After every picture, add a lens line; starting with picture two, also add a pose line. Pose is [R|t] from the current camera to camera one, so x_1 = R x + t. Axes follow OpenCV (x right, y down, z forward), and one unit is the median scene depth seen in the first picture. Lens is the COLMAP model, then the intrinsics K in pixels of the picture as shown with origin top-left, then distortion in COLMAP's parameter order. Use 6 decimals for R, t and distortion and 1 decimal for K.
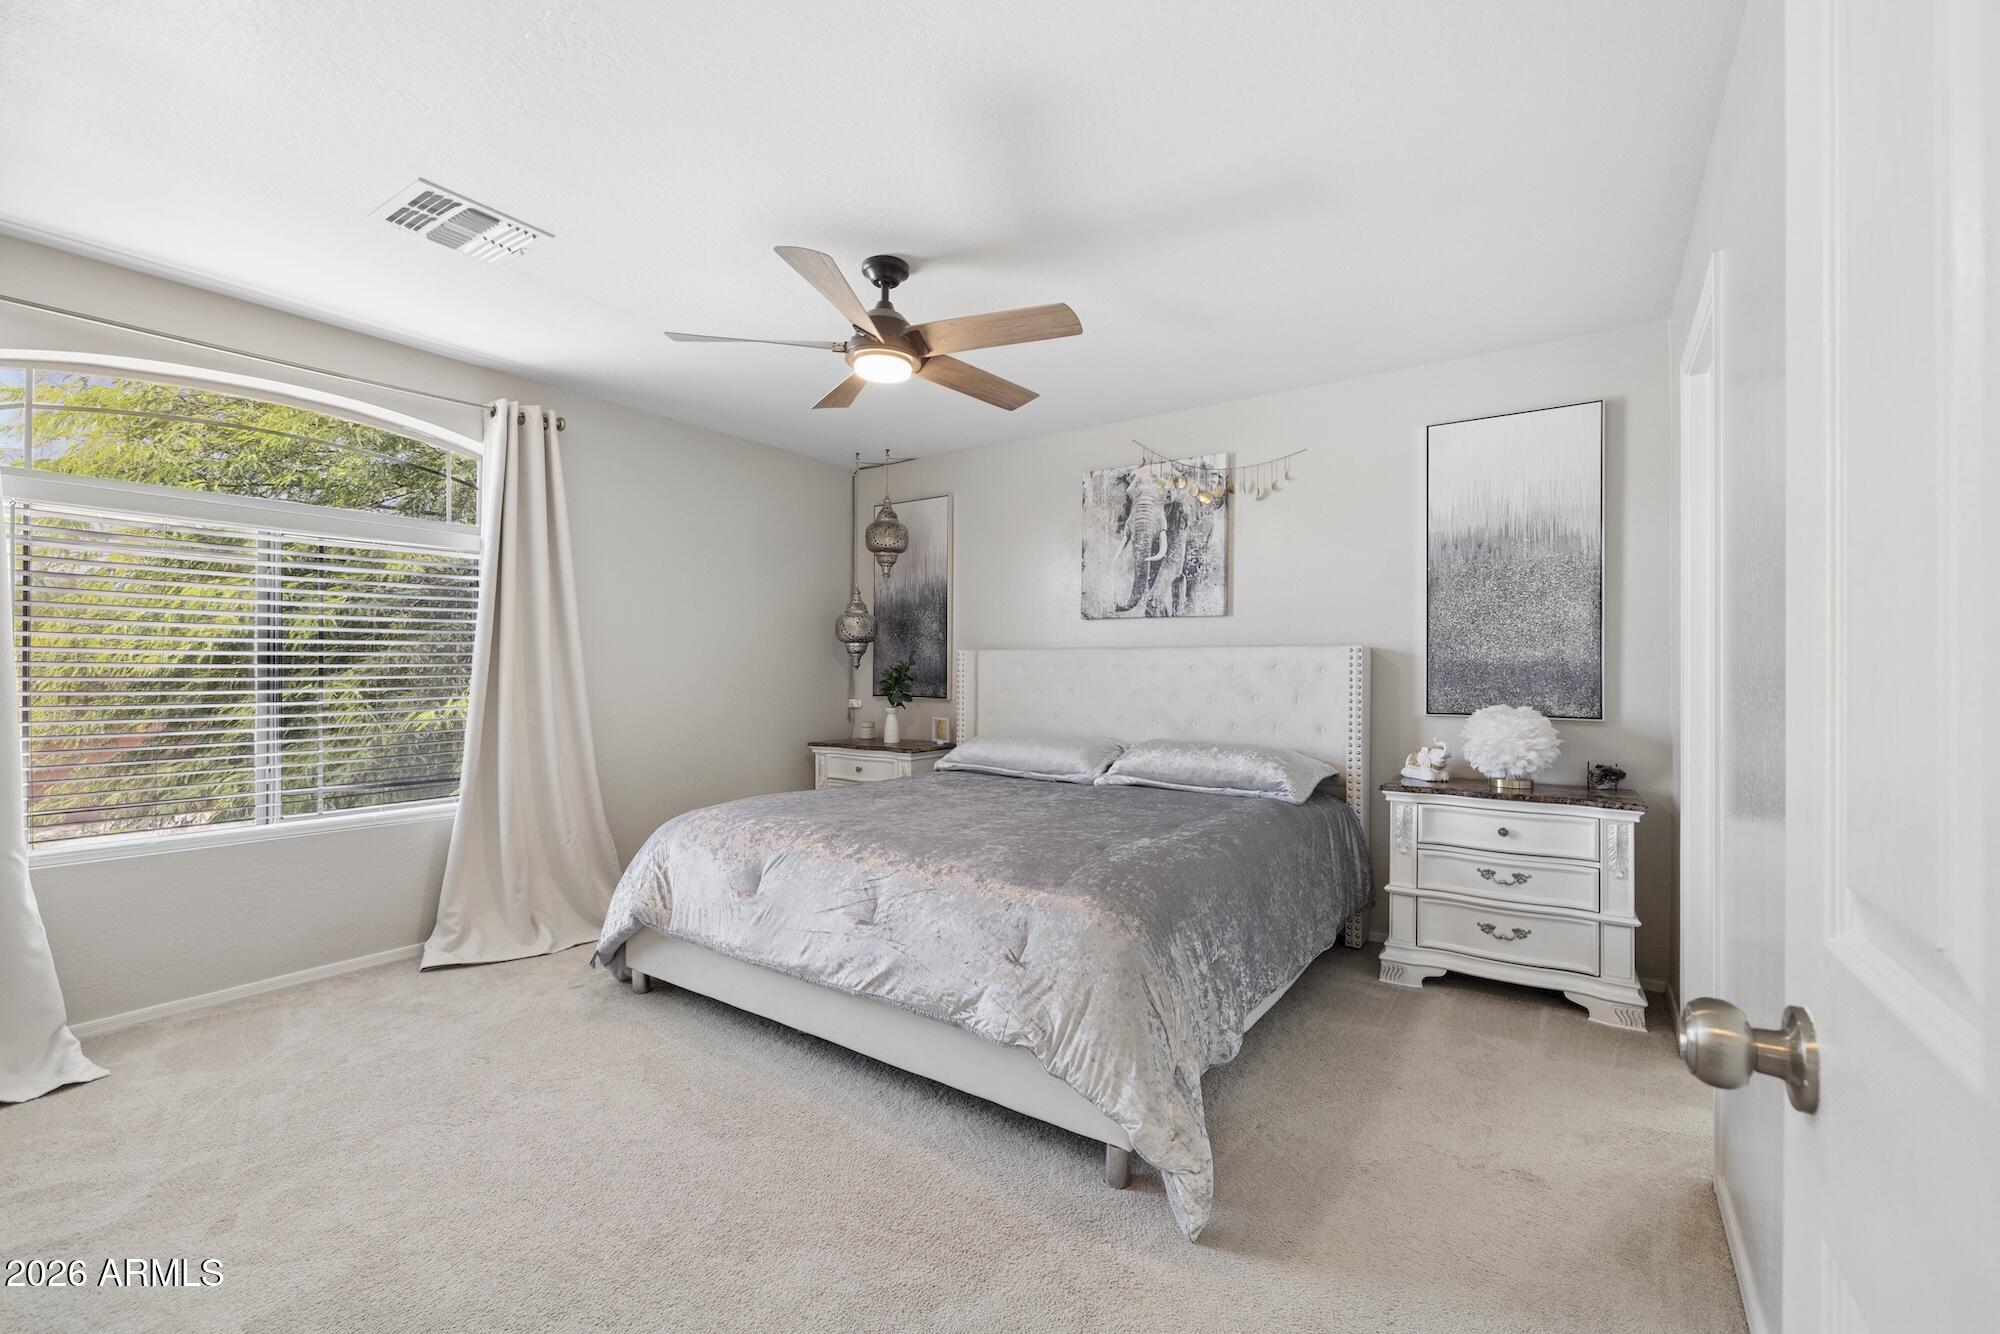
lens RADIAL K [[839.1, 0, 1009.0], [0, 839.1, 675.0], [0, 0, 1]] dist [0.001256, -0.000077]
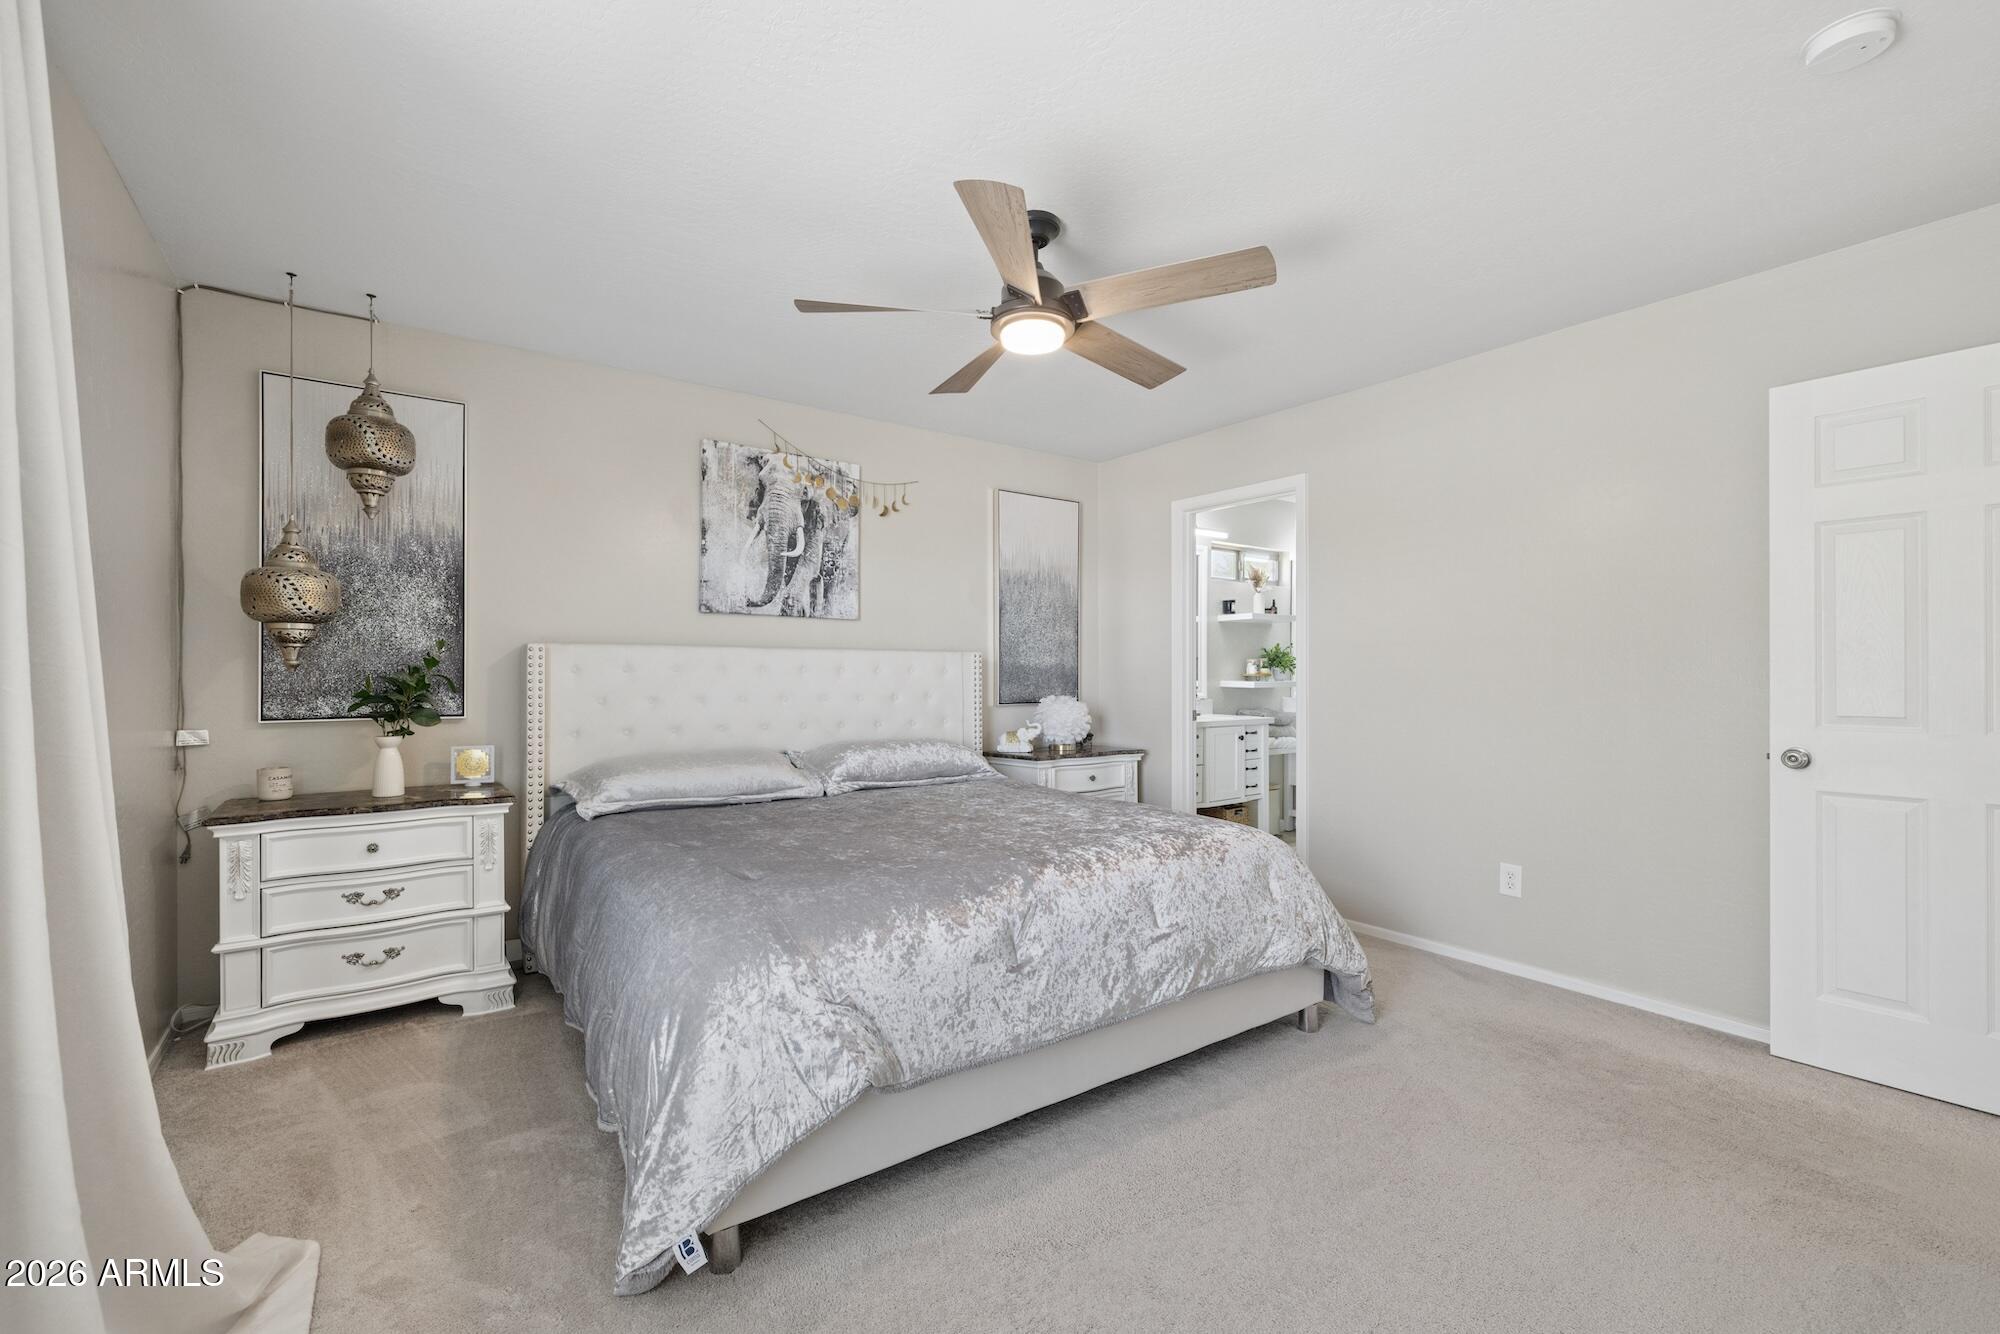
lens RADIAL K [[839.1, 0, 998.6], [0, 839.1, 660.1], [0, 0, 1]] dist [0.001256, -0.000077]
pose [[0.336057, 0.012689, 0.941756, -0.627523], [0.007143, 0.999846, -0.016020, -0.002583], [-0.941815, 0.012110, 0.335914, 0.455208]]
